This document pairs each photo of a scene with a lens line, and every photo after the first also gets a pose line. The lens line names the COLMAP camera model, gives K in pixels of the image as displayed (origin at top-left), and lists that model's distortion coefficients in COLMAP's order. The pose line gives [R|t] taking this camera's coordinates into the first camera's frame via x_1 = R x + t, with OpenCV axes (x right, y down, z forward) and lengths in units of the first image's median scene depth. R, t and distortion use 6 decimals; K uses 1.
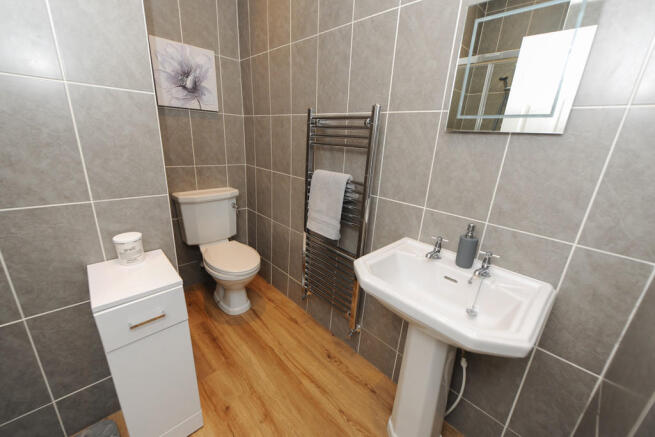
lens RADIAL K [[257.8, 0, 321.9], [0, 257.8, 219.7], [0, 0, 1]] dist [0.005357, -0.001077]
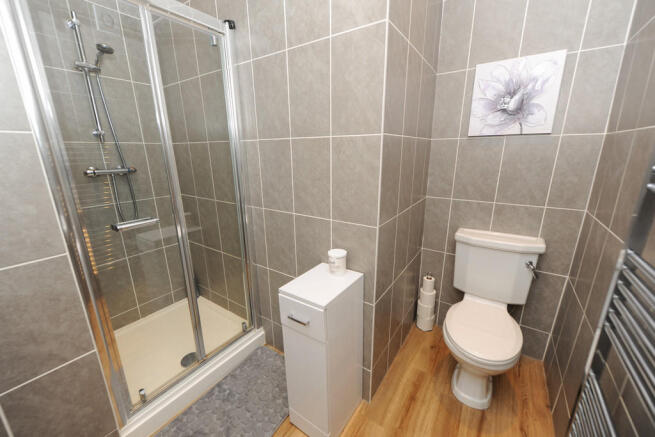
lens RADIAL K [[257.8, 0, 325.9], [0, 257.8, 220.7], [0, 0, 1]] dist [0.005357, -0.001077]
pose [[0.218699, 0.200762, -0.954916, 0.208800], [-0.279879, 0.950395, 0.135712, -0.127983], [0.934793, 0.237581, 0.264040, 0.326767]]
